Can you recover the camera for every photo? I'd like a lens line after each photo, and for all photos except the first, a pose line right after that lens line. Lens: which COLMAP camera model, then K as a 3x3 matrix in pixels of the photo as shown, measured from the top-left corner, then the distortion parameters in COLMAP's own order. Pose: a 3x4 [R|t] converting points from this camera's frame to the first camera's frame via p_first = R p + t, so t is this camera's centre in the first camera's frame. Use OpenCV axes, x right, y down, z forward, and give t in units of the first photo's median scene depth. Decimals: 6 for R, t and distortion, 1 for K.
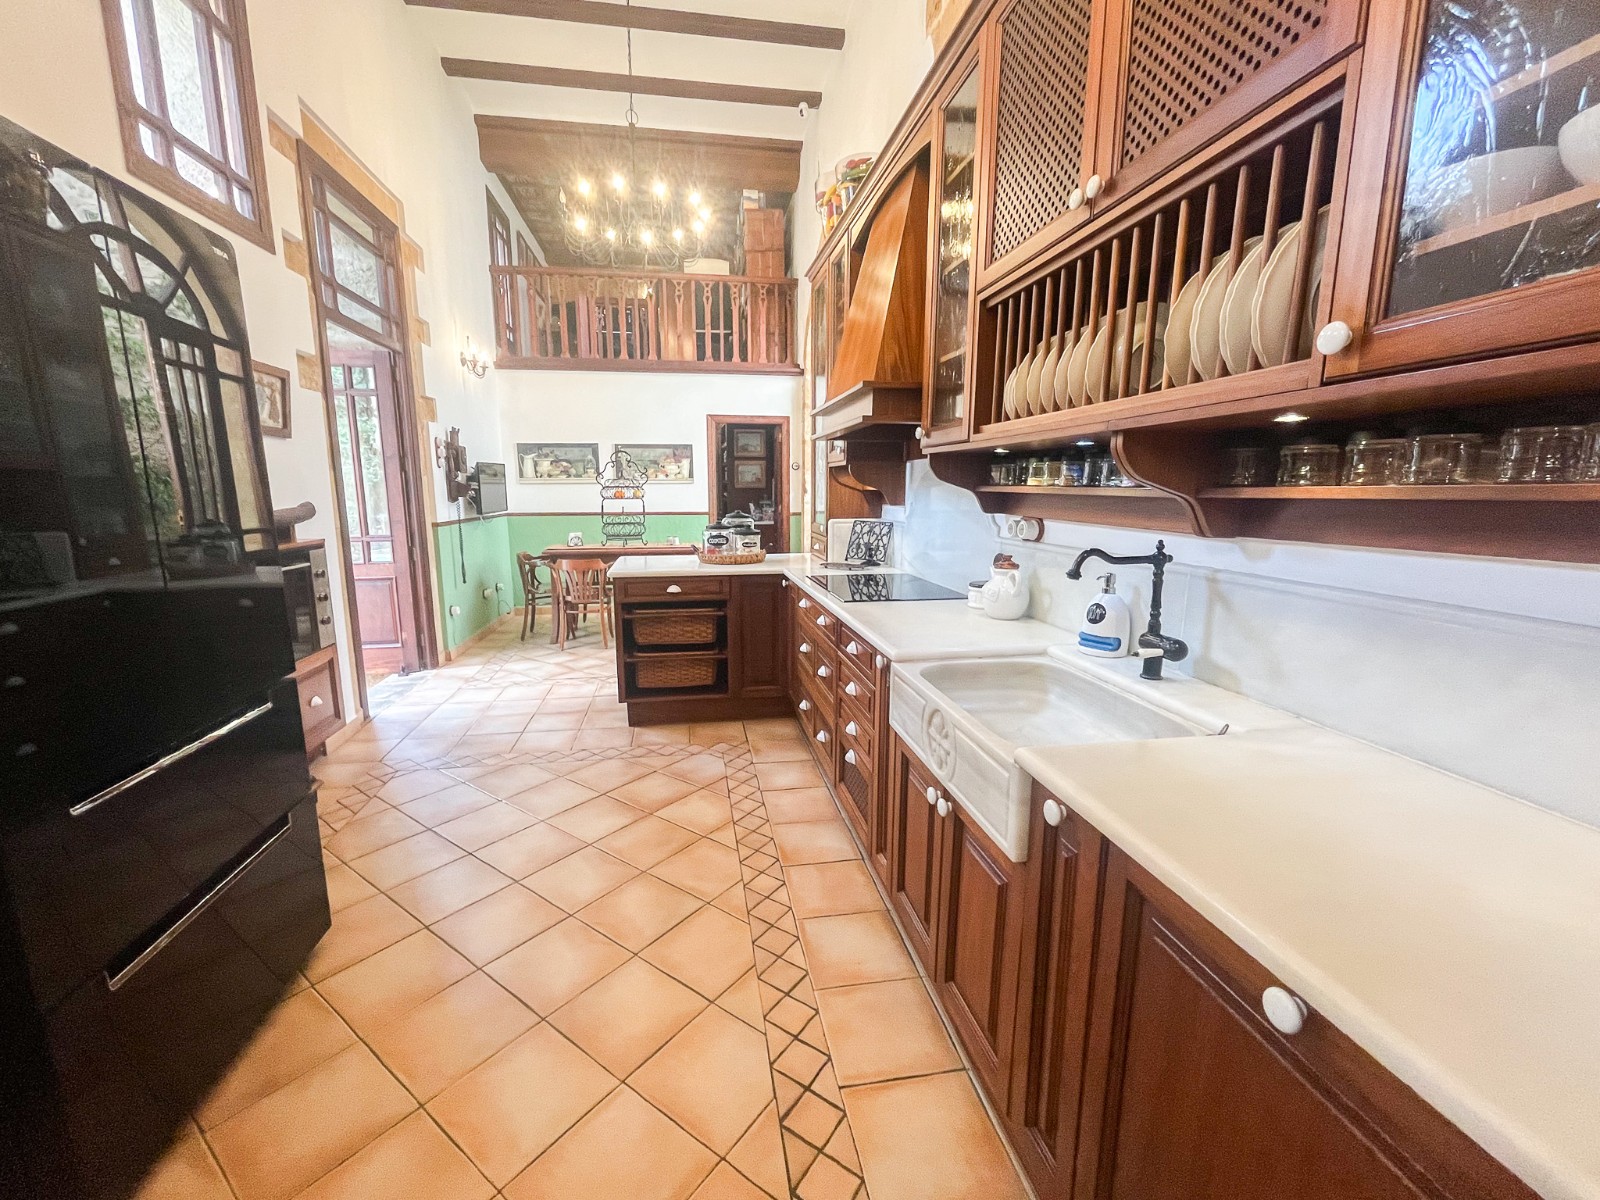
lens RADIAL K [[671.5, 0, 782.8], [0, 671.5, 607.0], [0, 0, 1]] dist [-0.002771, -0.000417]
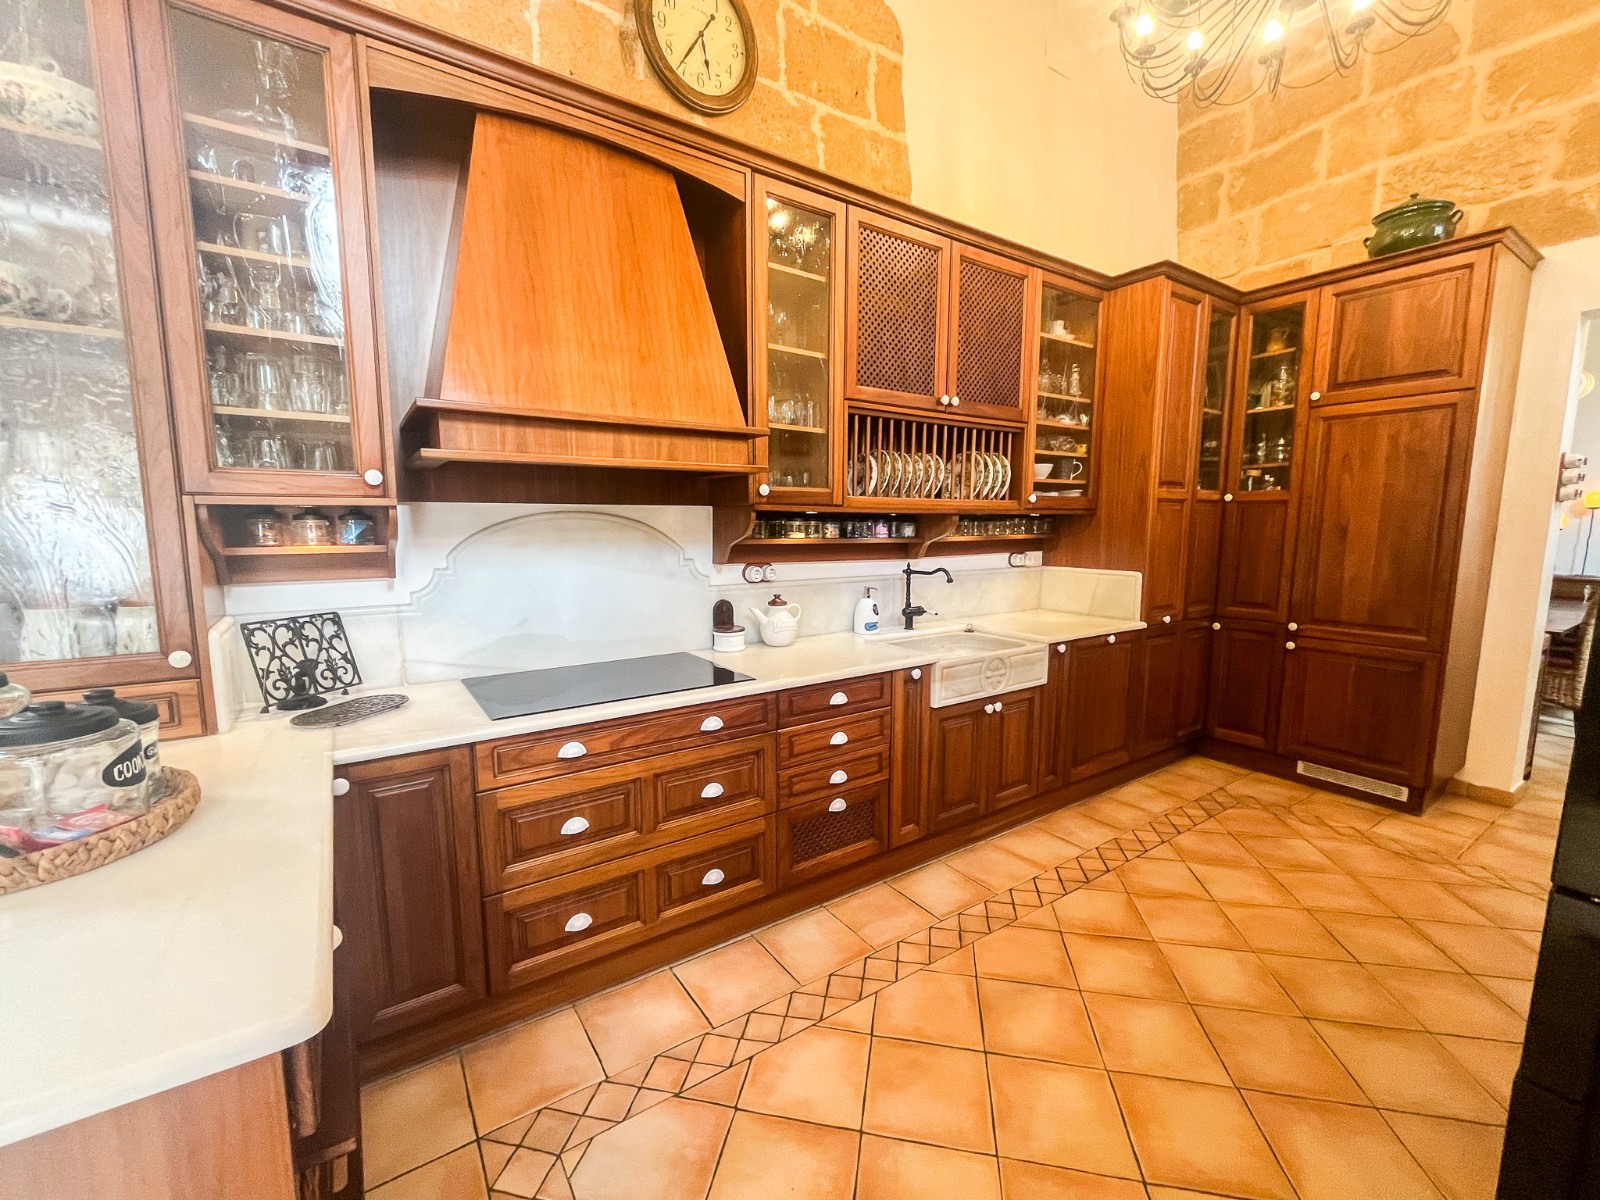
lens RADIAL K [[671.5, 0, 782.8], [0, 671.5, 607.0], [0, 0, 1]] dist [-0.002771, -0.000417]
pose [[-0.429253, -0.116886, 0.895589, -0.910558], [0.157816, 0.966629, 0.201798, -0.354029], [-0.889290, 0.227961, -0.396482, 1.736857]]
